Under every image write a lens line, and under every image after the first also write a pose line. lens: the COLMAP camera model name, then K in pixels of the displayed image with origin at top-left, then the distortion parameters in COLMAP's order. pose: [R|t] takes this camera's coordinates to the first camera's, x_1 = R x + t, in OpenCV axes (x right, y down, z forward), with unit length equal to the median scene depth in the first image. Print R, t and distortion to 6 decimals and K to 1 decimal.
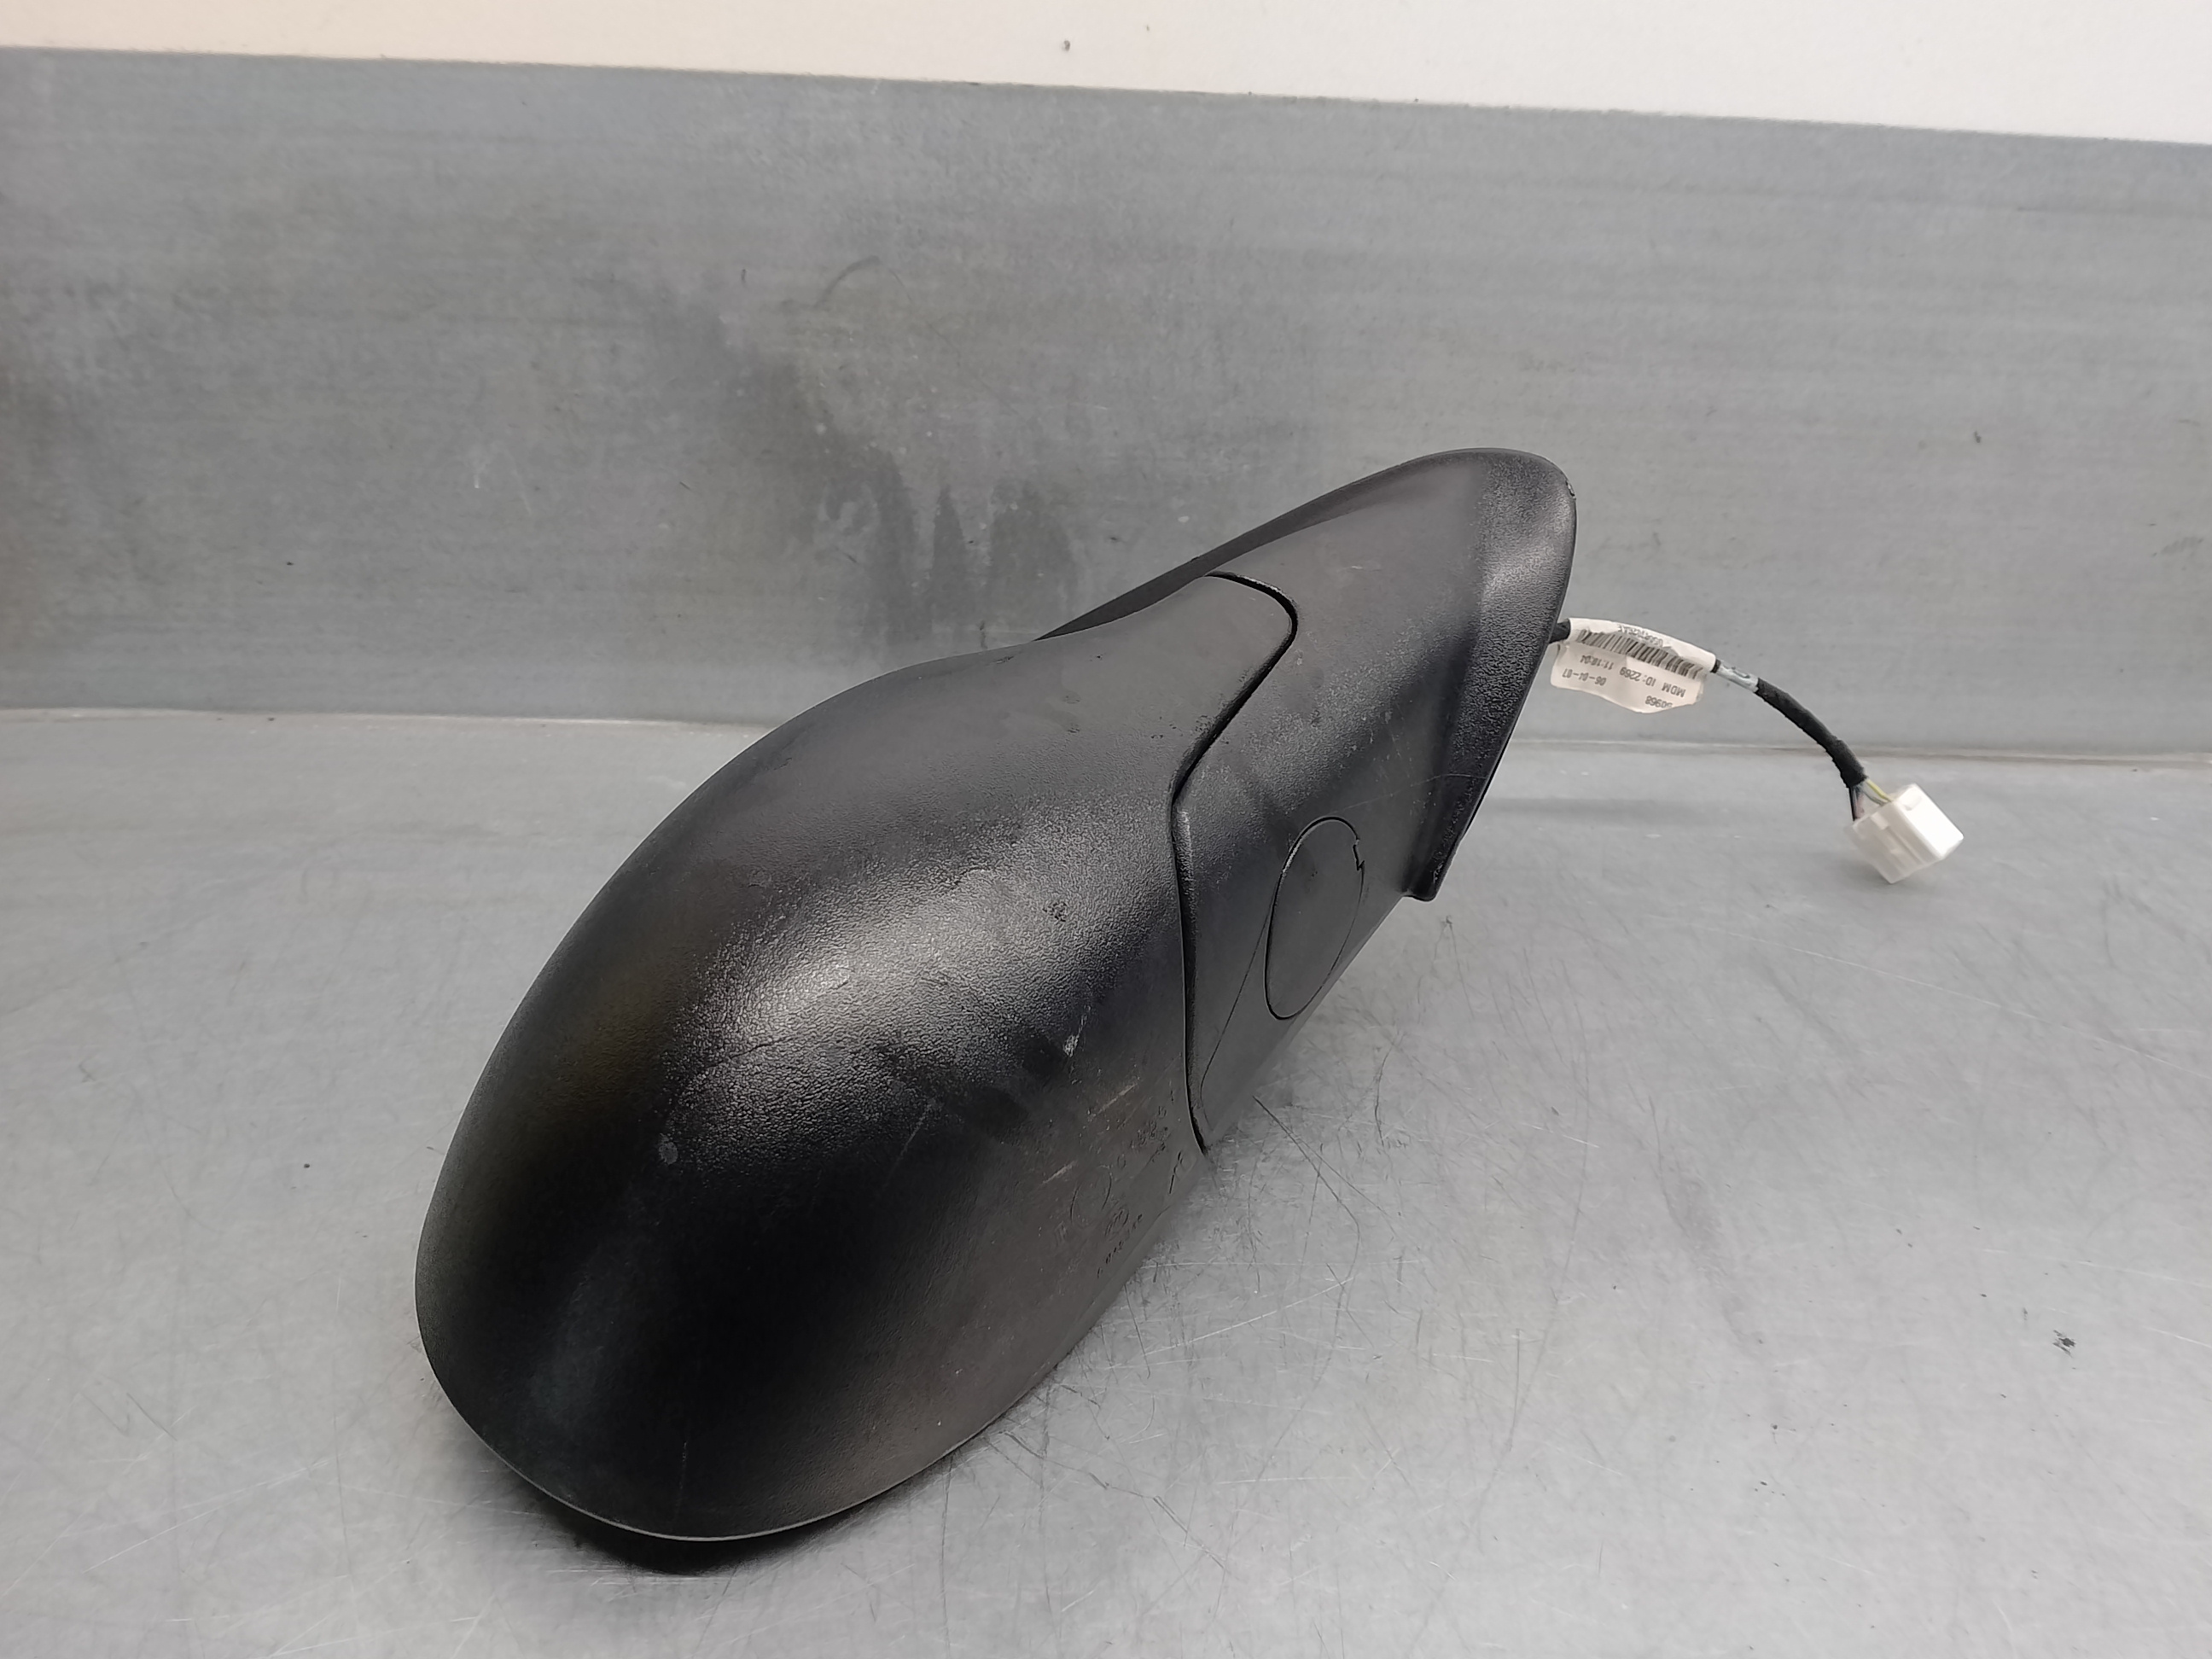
lens RADIAL K [[1761.4, 0, 1106.6], [0, 1761.4, 830.6], [0, 0, 1]] dist [0.057154, -0.132708]
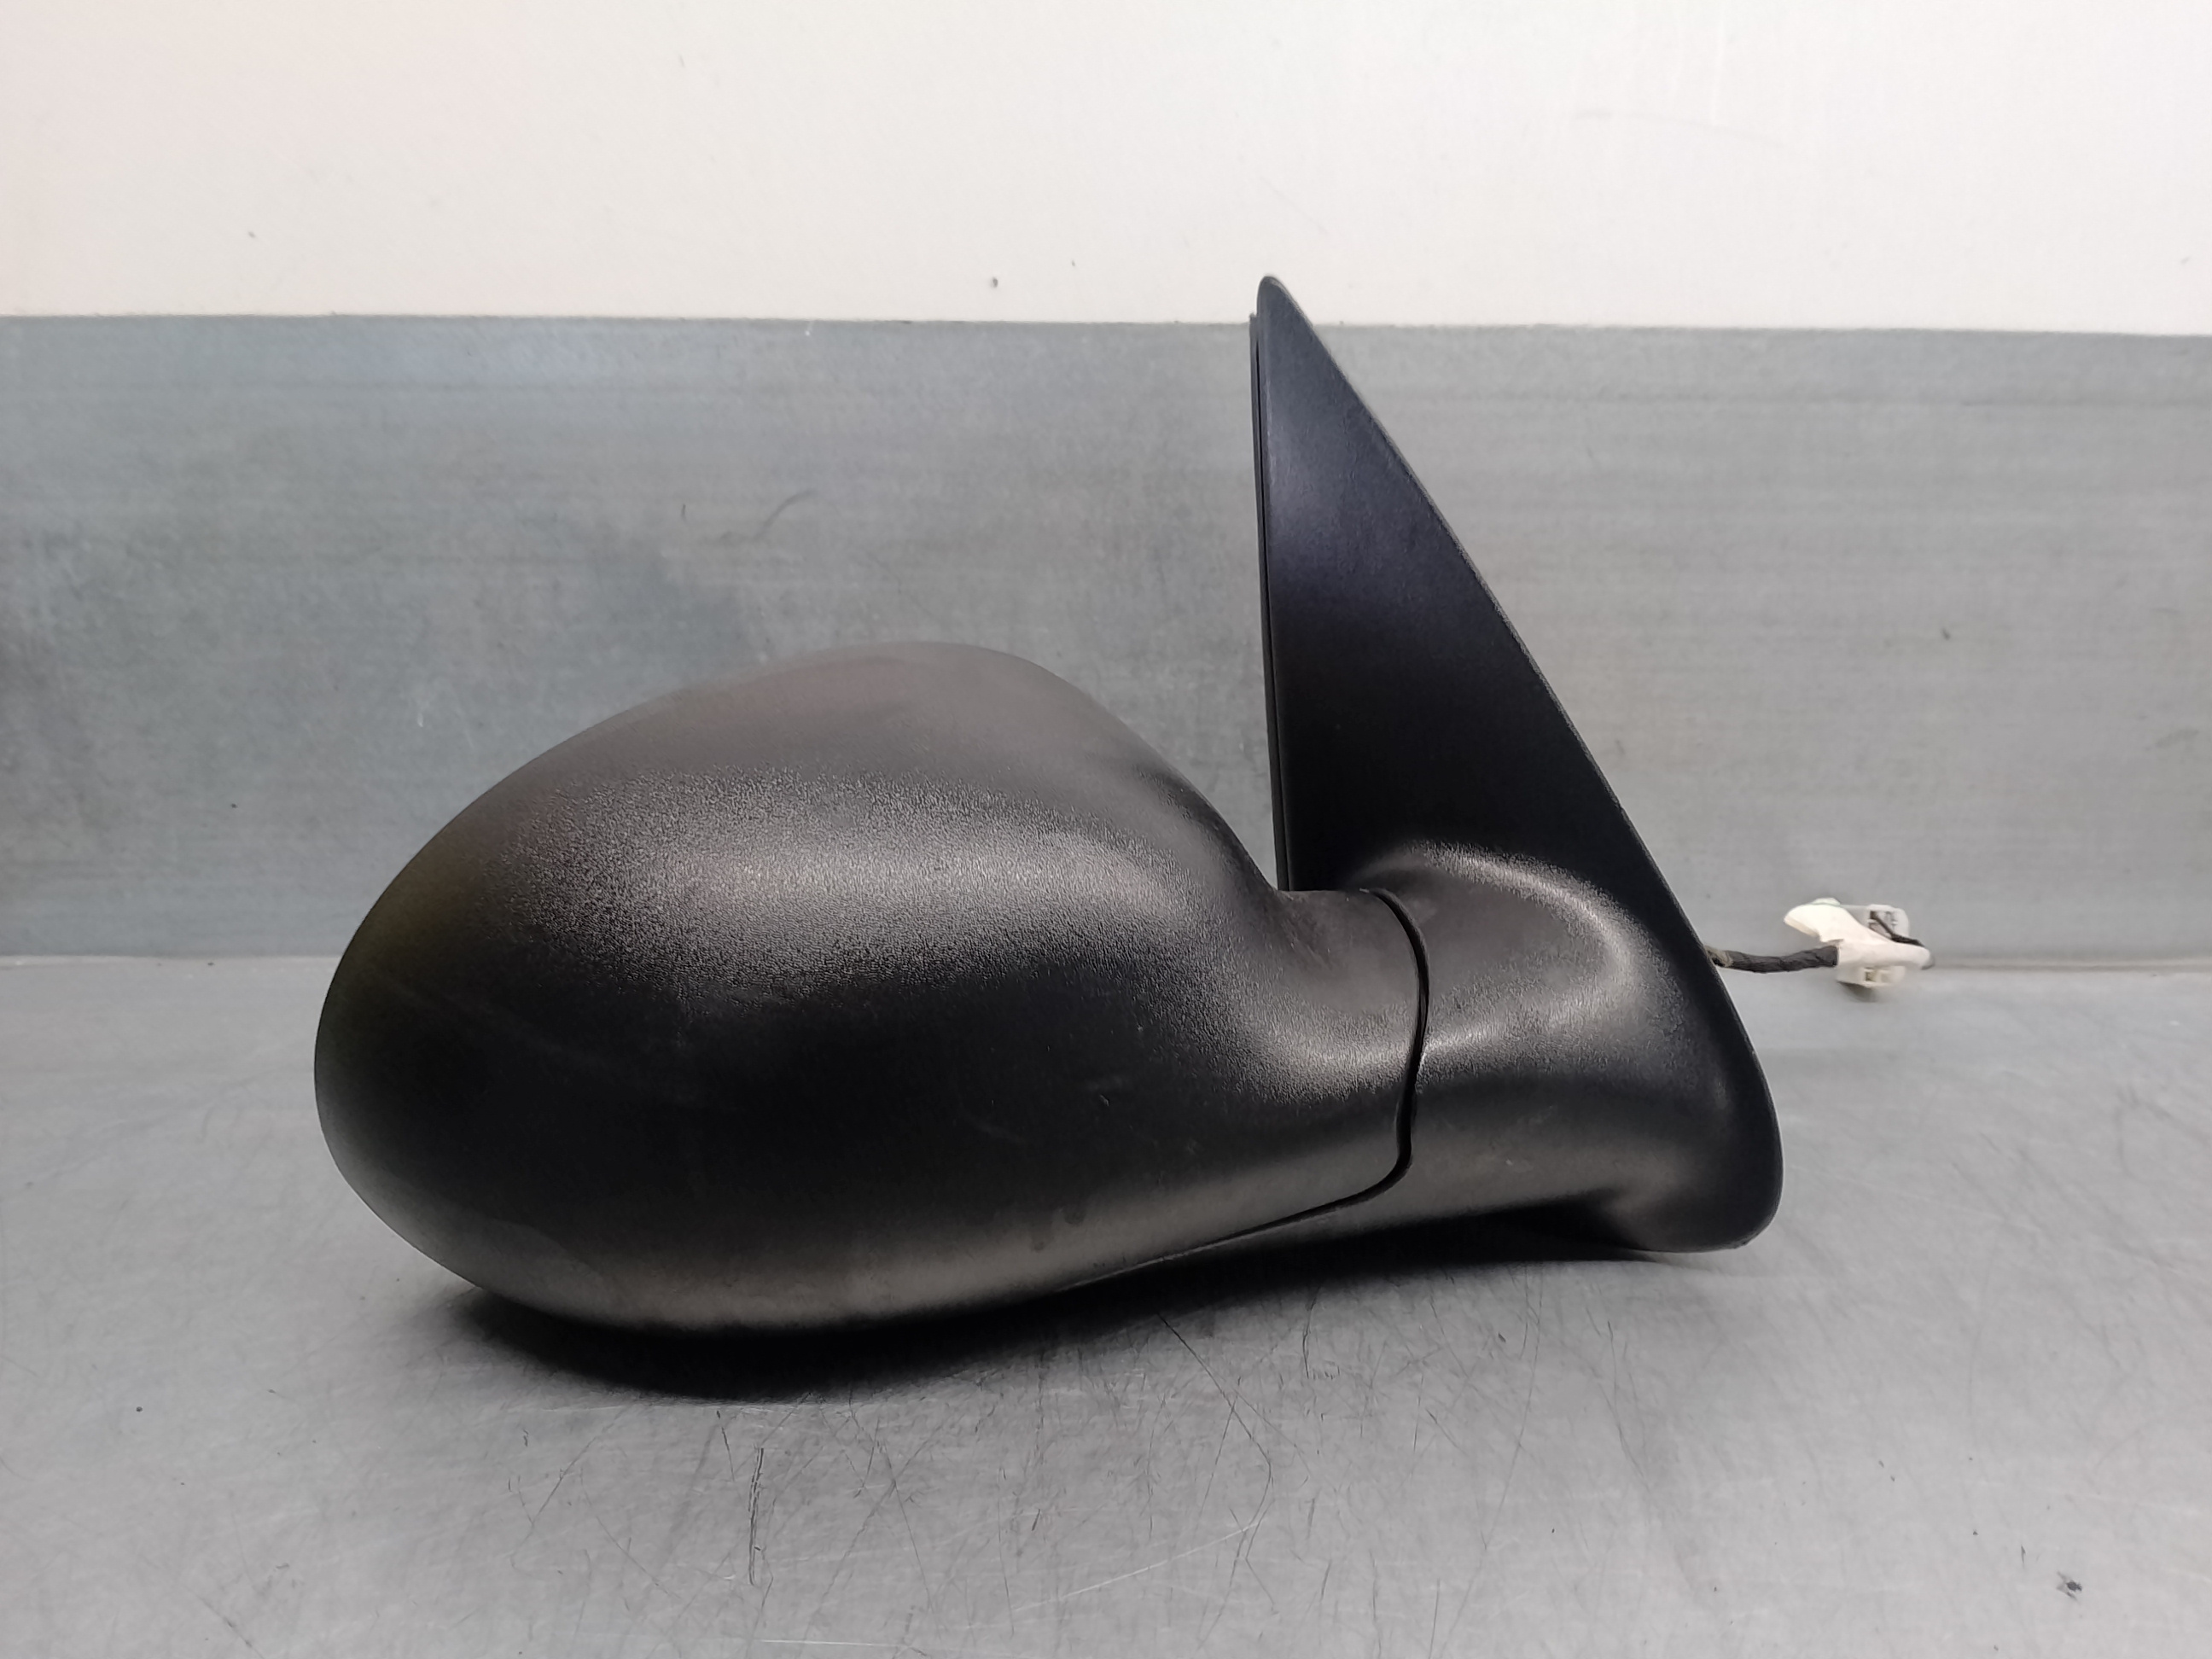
lens RADIAL K [[1761.4, 0, 1109.7], [0, 1761.4, 832.1], [0, 0, 1]] dist [0.057154, -0.132708]
pose [[0.999032, -0.025399, -0.035912, 0.069543], [0.019485, 0.987505, -0.156380, 0.030781], [0.039435, 0.155529, 0.987044, 0.039776]]
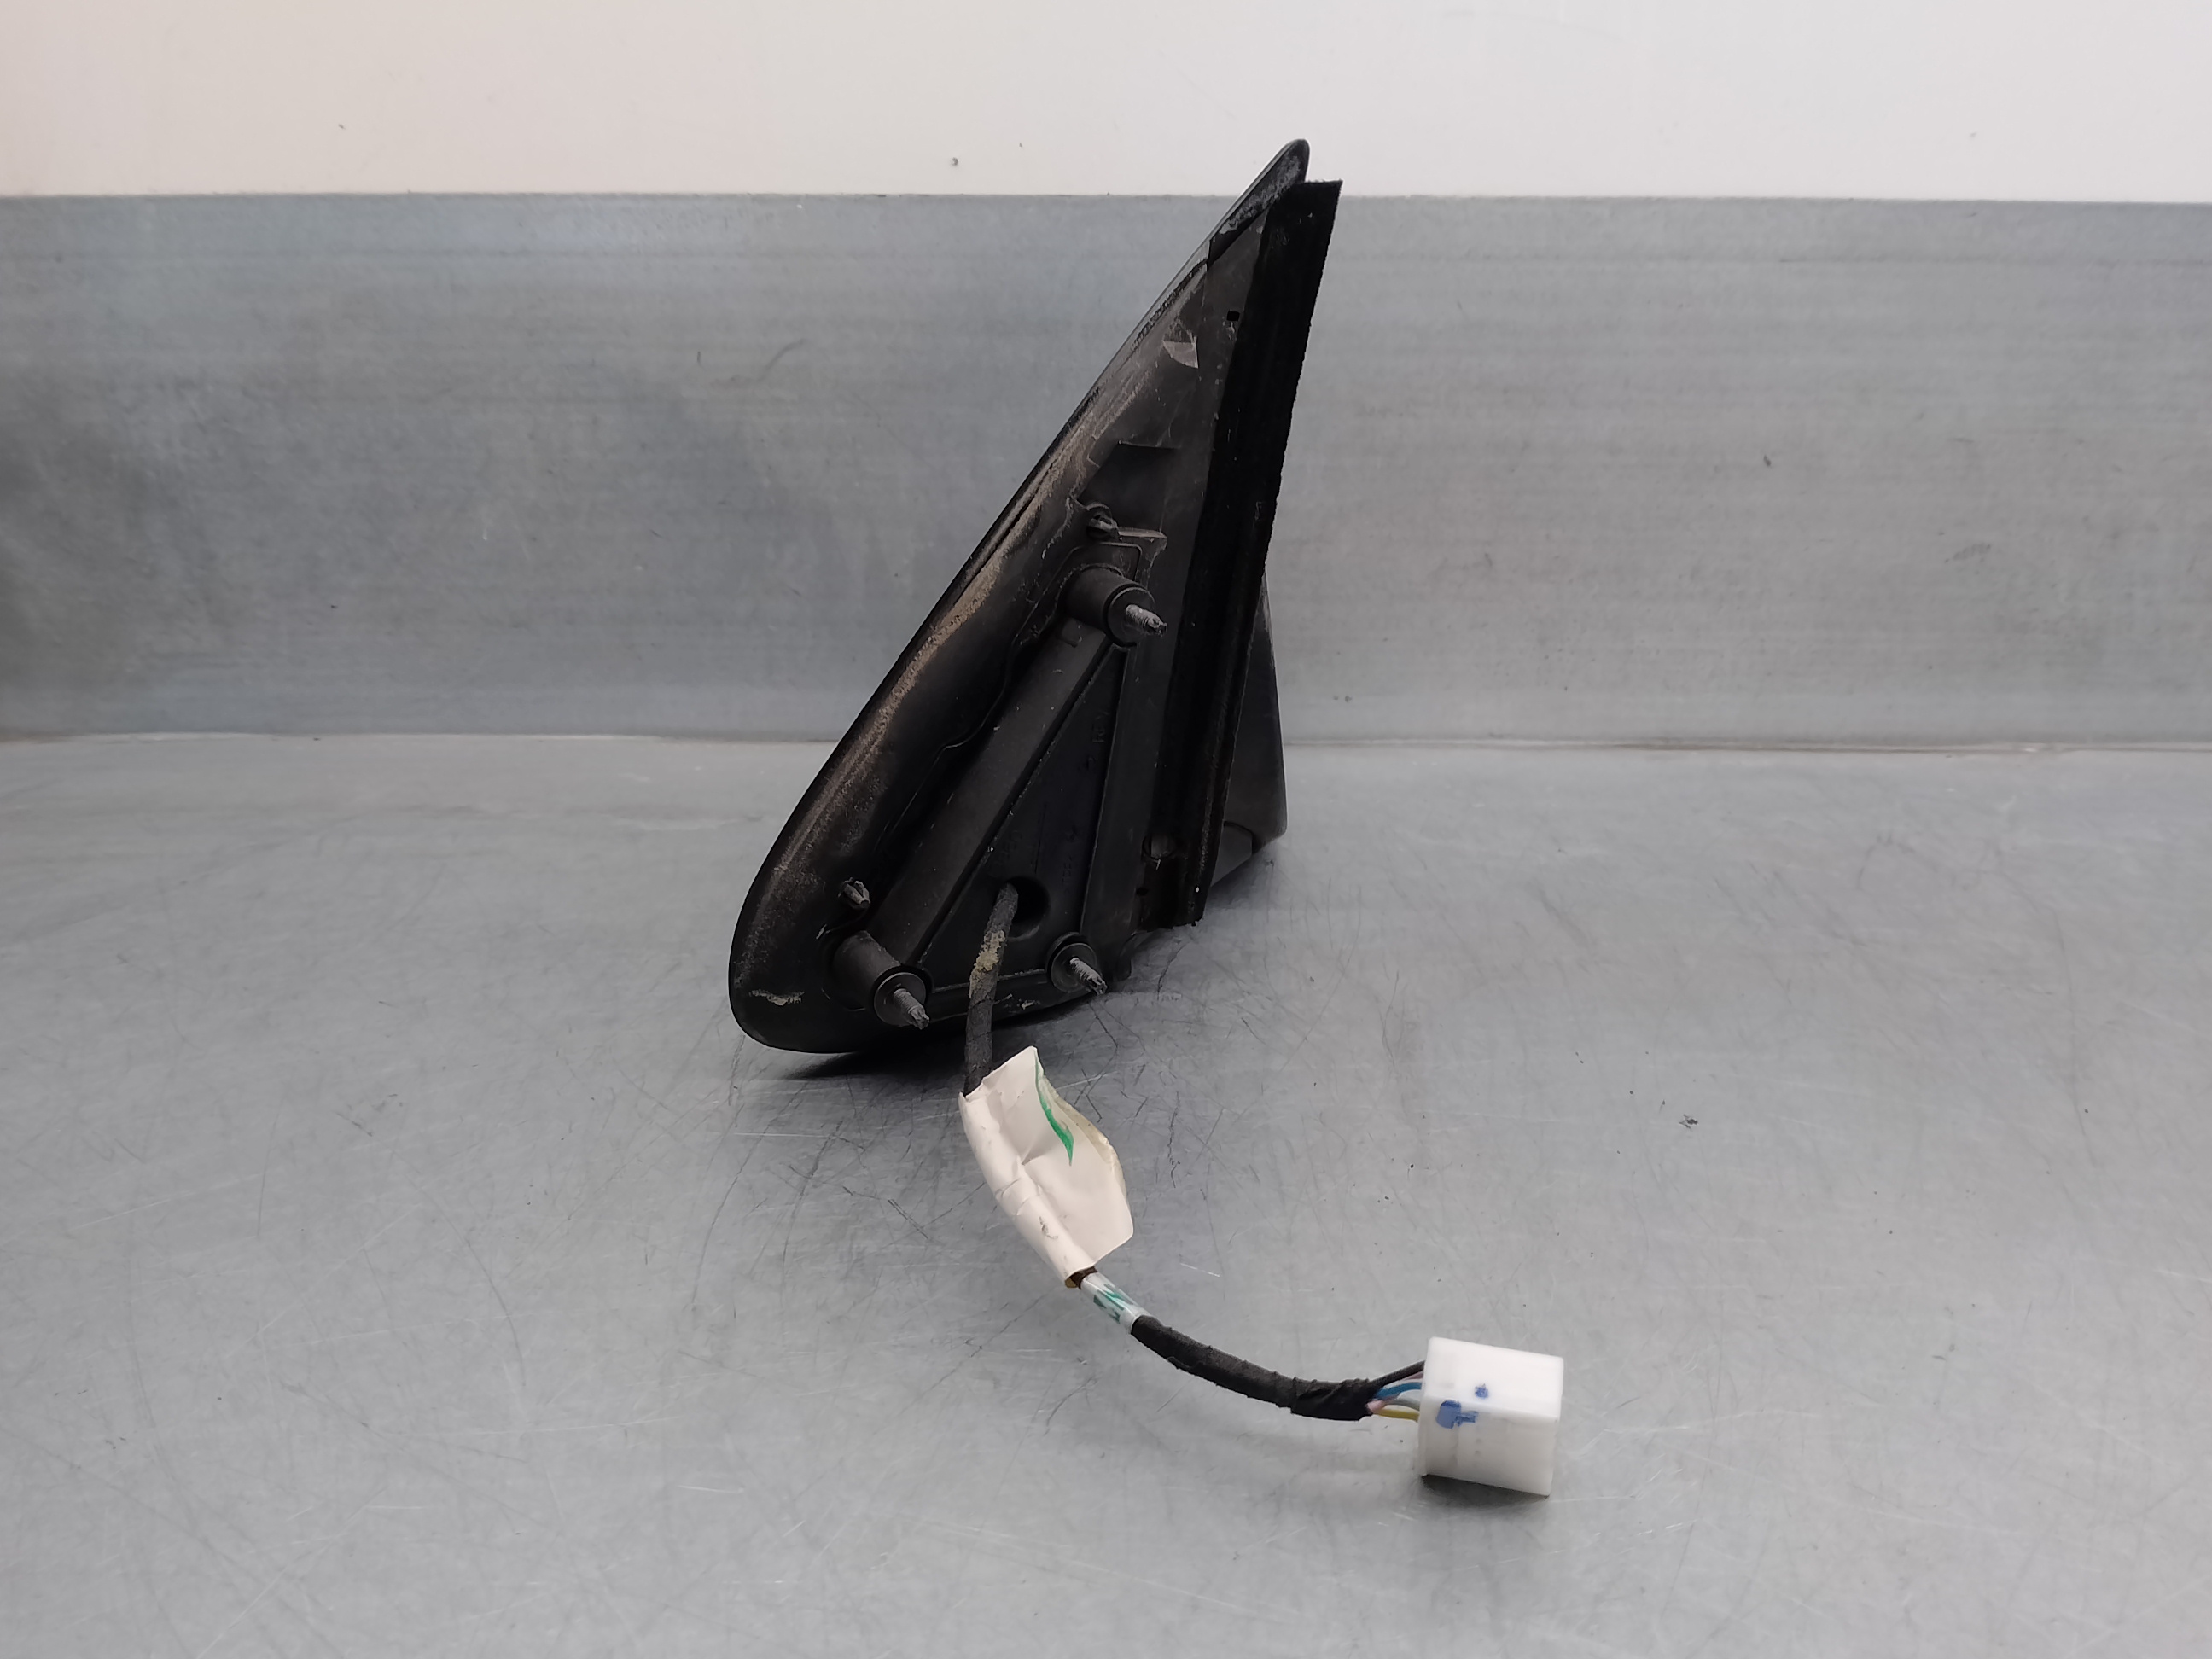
lens RADIAL K [[1761.4, 0, 1114.6], [0, 1761.4, 820.0], [0, 0, 1]] dist [0.057154, -0.132708]
pose [[0.997512, -0.019125, -0.067847, 0.154813], [0.011689, 0.994044, -0.108350, 0.136339], [0.069515, 0.107287, 0.991795, -0.149737]]
